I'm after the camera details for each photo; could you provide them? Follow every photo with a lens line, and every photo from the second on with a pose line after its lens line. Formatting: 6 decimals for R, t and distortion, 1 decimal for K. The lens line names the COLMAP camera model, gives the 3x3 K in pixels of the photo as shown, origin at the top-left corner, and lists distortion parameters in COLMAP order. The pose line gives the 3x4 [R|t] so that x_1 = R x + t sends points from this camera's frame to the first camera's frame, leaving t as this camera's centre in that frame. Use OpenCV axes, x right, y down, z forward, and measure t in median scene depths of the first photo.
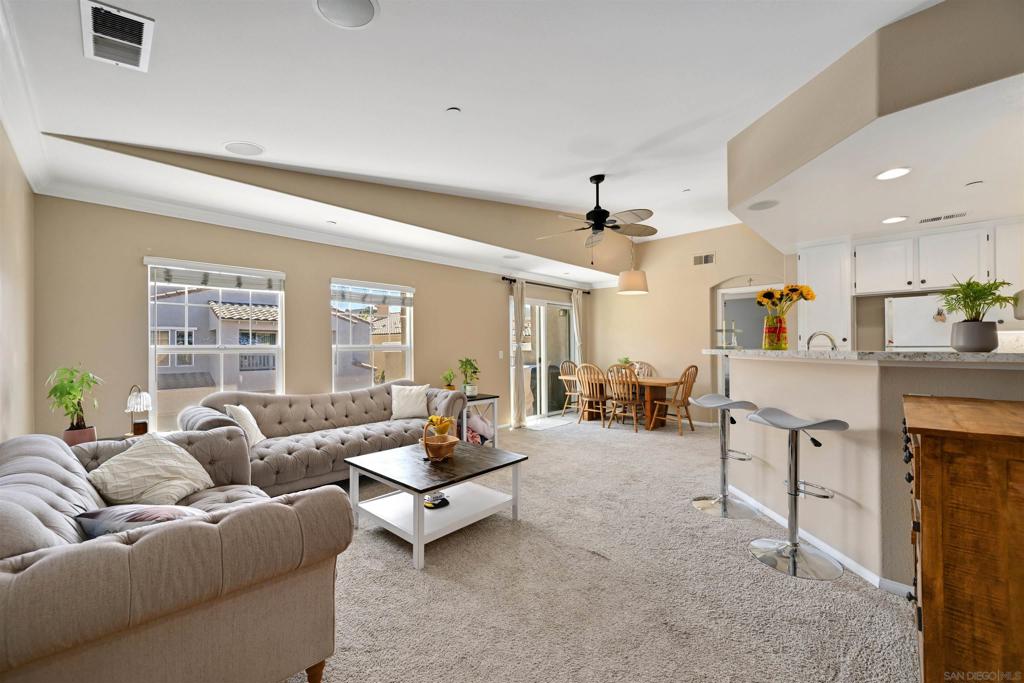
lens RADIAL K [[402.4, 0, 512.0], [0, 402.4, 341.5], [0, 0, 1]] dist [-0.001905, -0.000170]
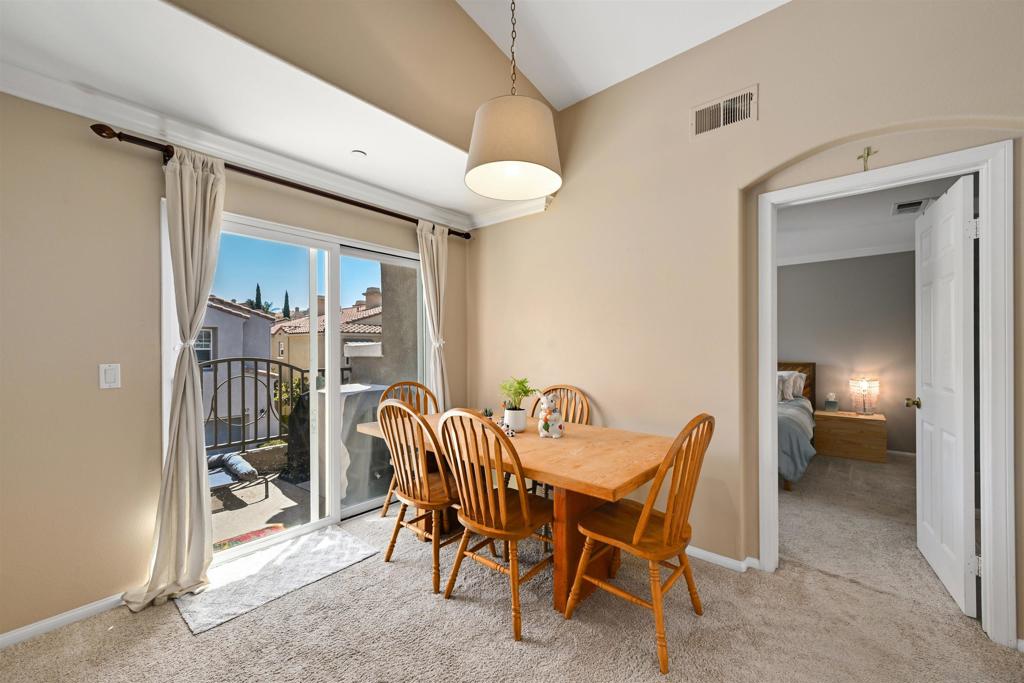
lens RADIAL K [[399.5, 0, 513.0], [0, 399.5, 346.9], [0, 0, 1]] dist [0.000671, 0.000203]
pose [[0.998316, 0.002338, 0.057971, 0.267470], [-0.002825, 0.999961, 0.008316, 0.005786], [-0.057949, -0.008466, 0.998284, 0.651152]]
